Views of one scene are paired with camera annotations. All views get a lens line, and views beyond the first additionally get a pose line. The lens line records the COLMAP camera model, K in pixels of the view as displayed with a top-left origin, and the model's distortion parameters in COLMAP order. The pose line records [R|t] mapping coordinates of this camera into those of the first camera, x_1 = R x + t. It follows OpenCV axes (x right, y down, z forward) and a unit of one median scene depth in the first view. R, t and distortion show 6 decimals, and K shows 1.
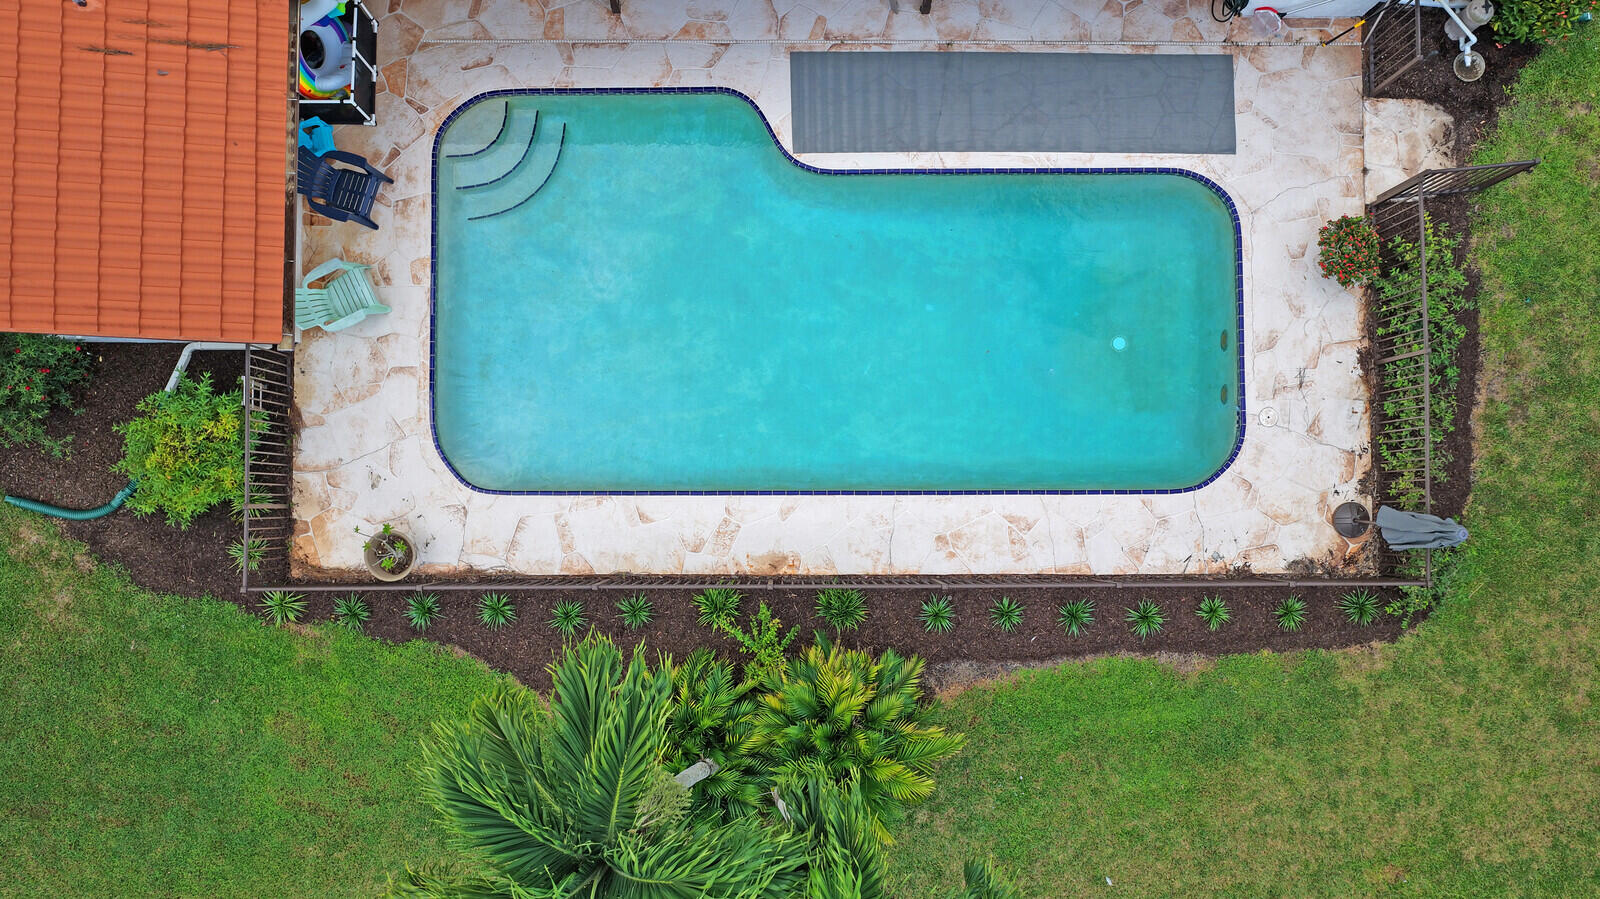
lens RADIAL K [[1338.3, 0, 800.0], [0, 1338.3, 449.5], [0, 0, 1]] dist [-0.003741, 0.010449]
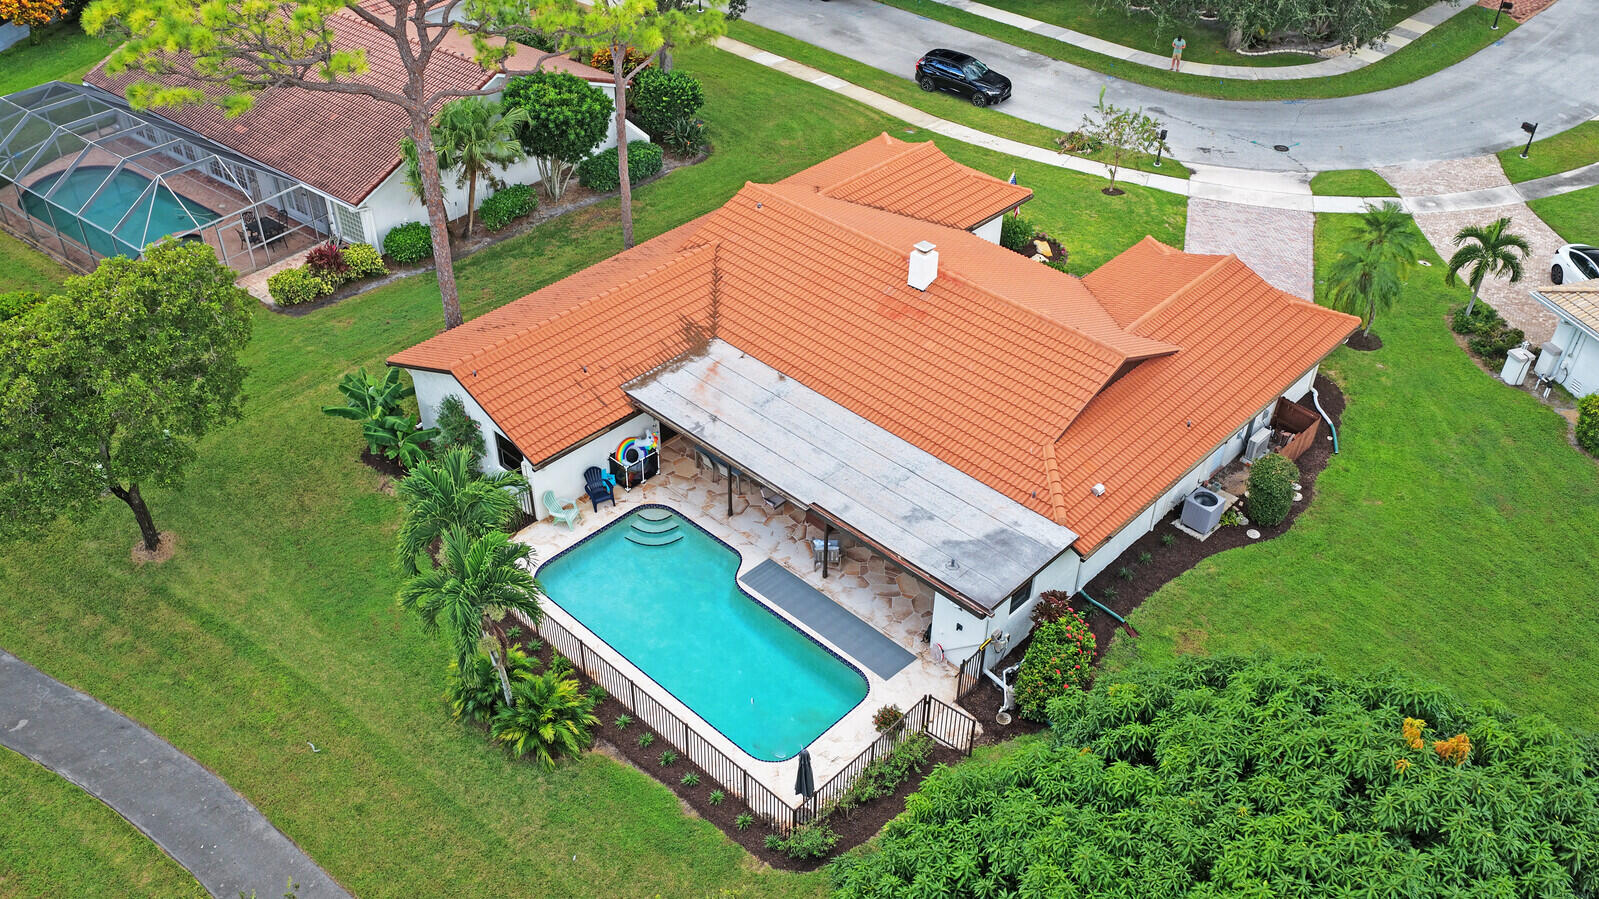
lens RADIAL K [[1337.4, 0, 799.5], [0, 1337.4, 449.5], [0, 0, 1]] dist [-0.003741, 0.010449]
pose [[0.721892, 0.423960, -0.546928, 1.232847], [-0.691500, 0.472169, -0.546703, 0.853744], [0.026463, 0.772861, 0.634023, -0.613827]]
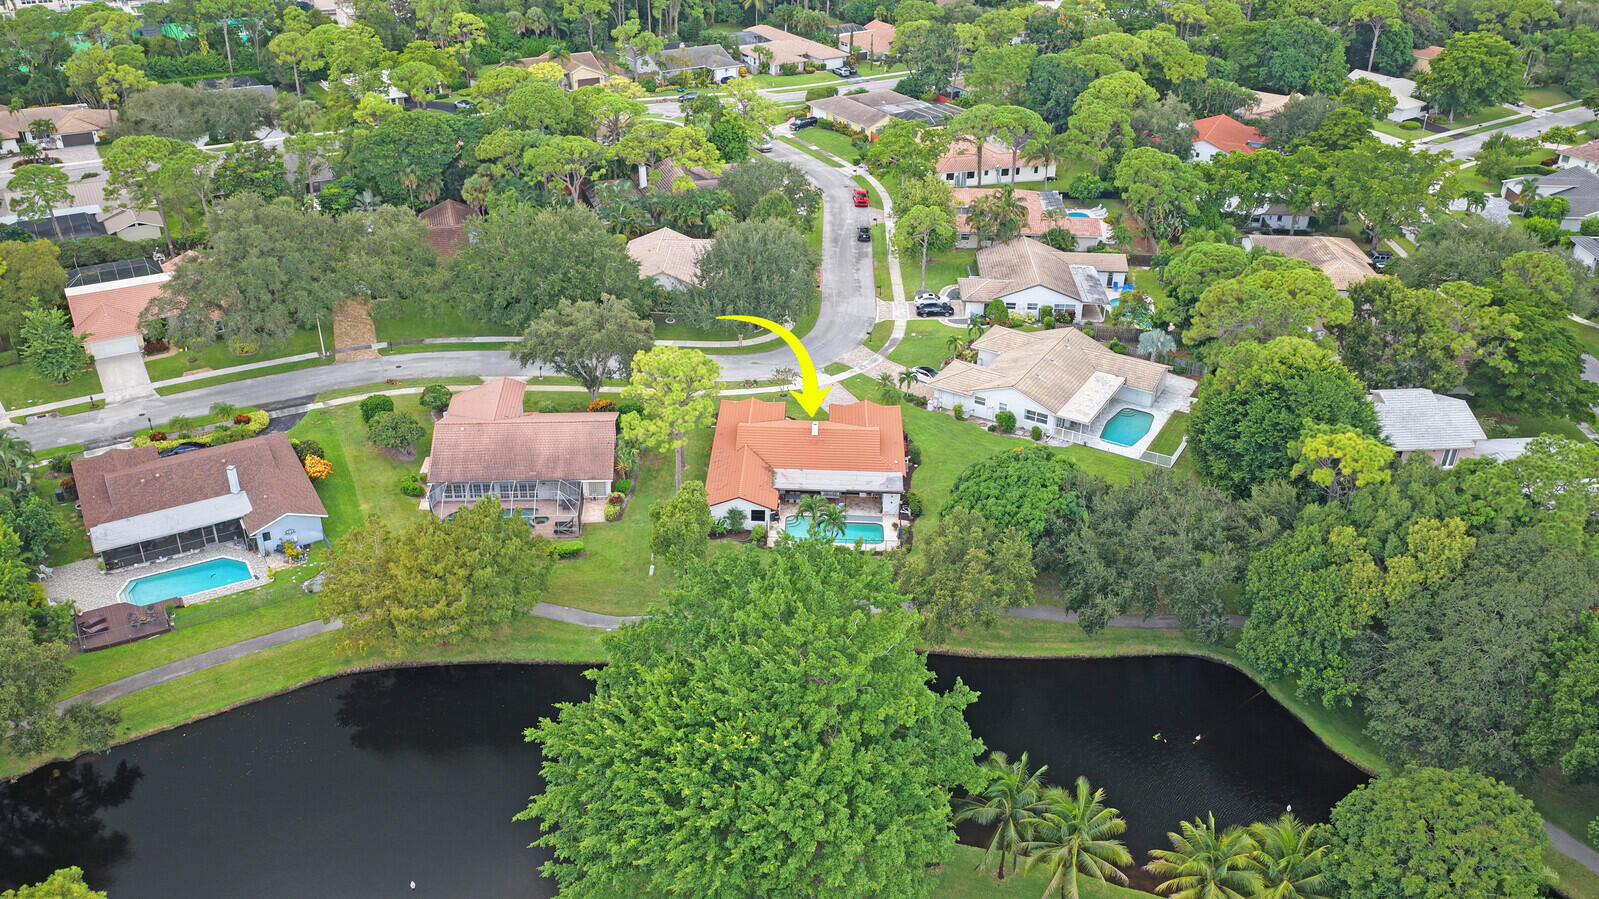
lens RADIAL K [[1337.4, 0, 799.5], [0, 1337.4, 449.5], [0, 0, 1]] dist [-0.003741, 0.010449]
pose [[0.999346, 0.031959, -0.016897, -0.064513], [-0.031231, 0.527831, -0.848775, 6.645546], [-0.018207, 0.848748, 0.528485, -3.779754]]
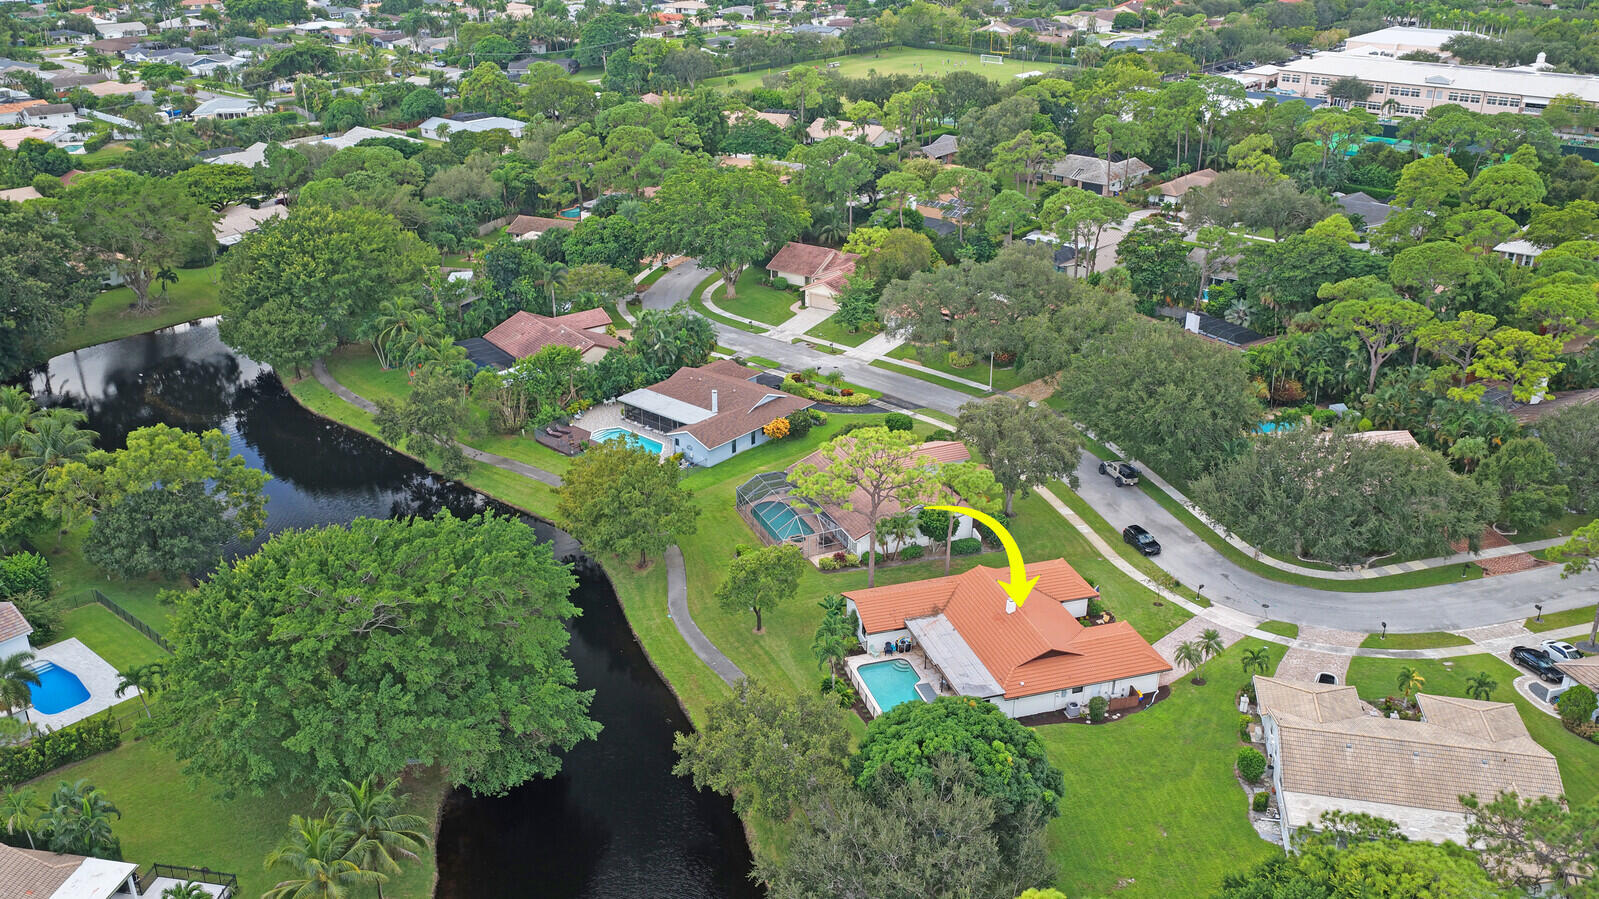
lens RADIAL K [[1337.4, 0, 799.5], [0, 1337.4, 449.5], [0, 0, 1]] dist [-0.003741, 0.010449]
pose [[0.293560, 0.387656, -0.873811, 5.650894], [-0.954693, 0.165584, -0.247273, 1.958306], [0.048832, 0.906810, 0.418701, -3.211435]]
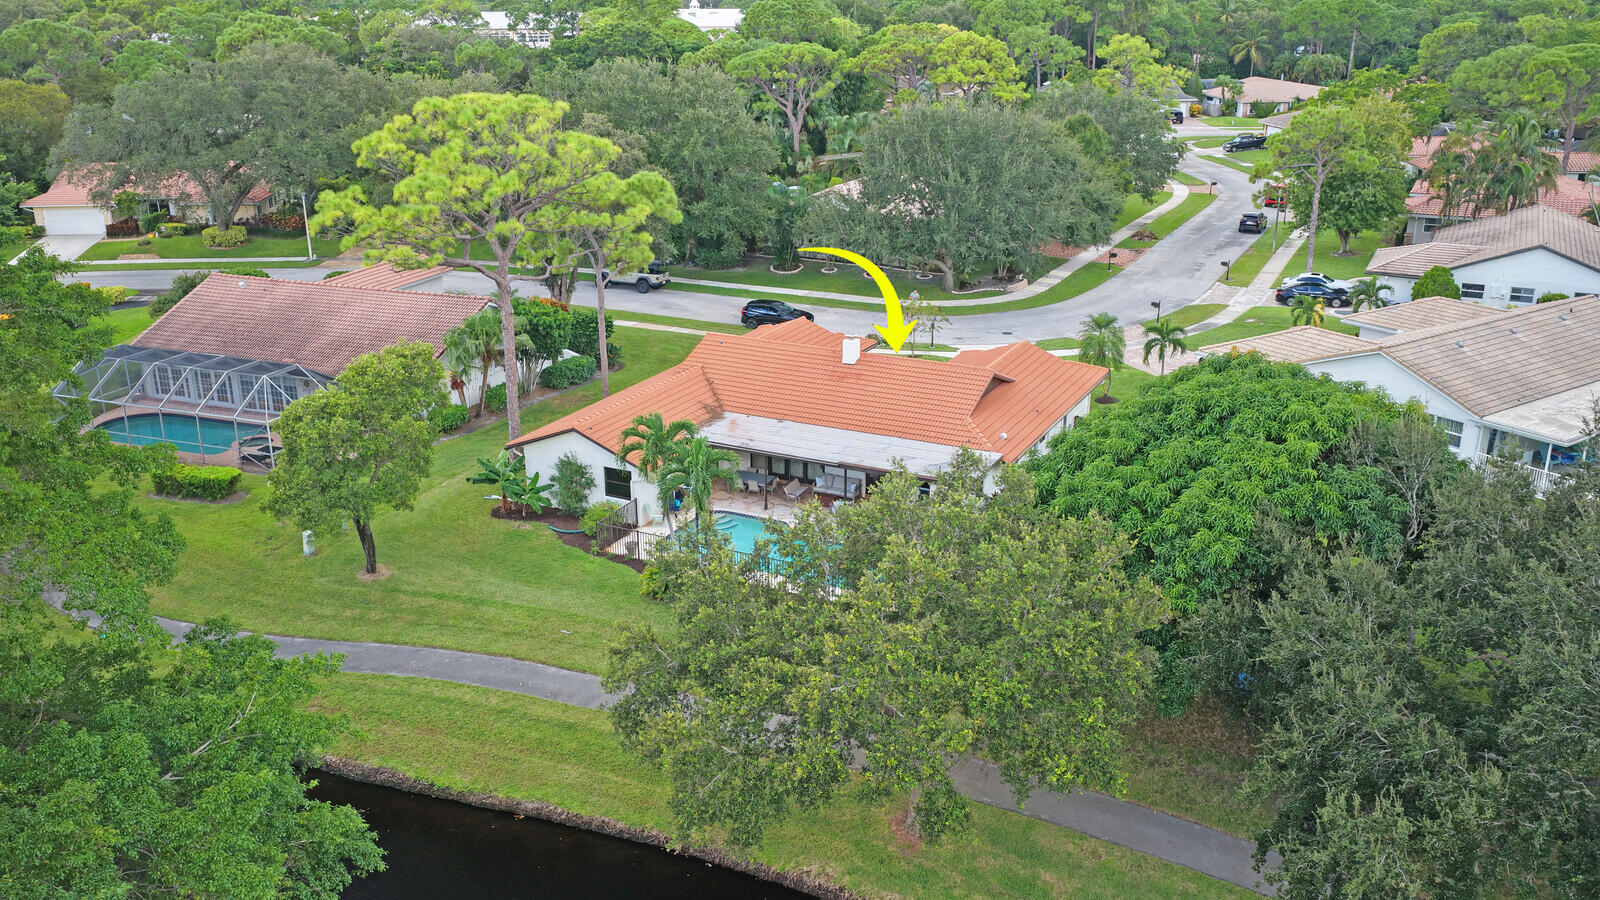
lens RADIAL K [[1373.9, 0, 800.0], [0, 1373.9, 450.0], [0, 0, 1]] dist [-0.000957, 0.003487]
pose [[0.892497, 0.145714, -0.426868, 1.500002], [-0.450329, 0.341449, -0.824994, 2.627565], [0.025541, 0.928536, 0.370362, -0.498524]]
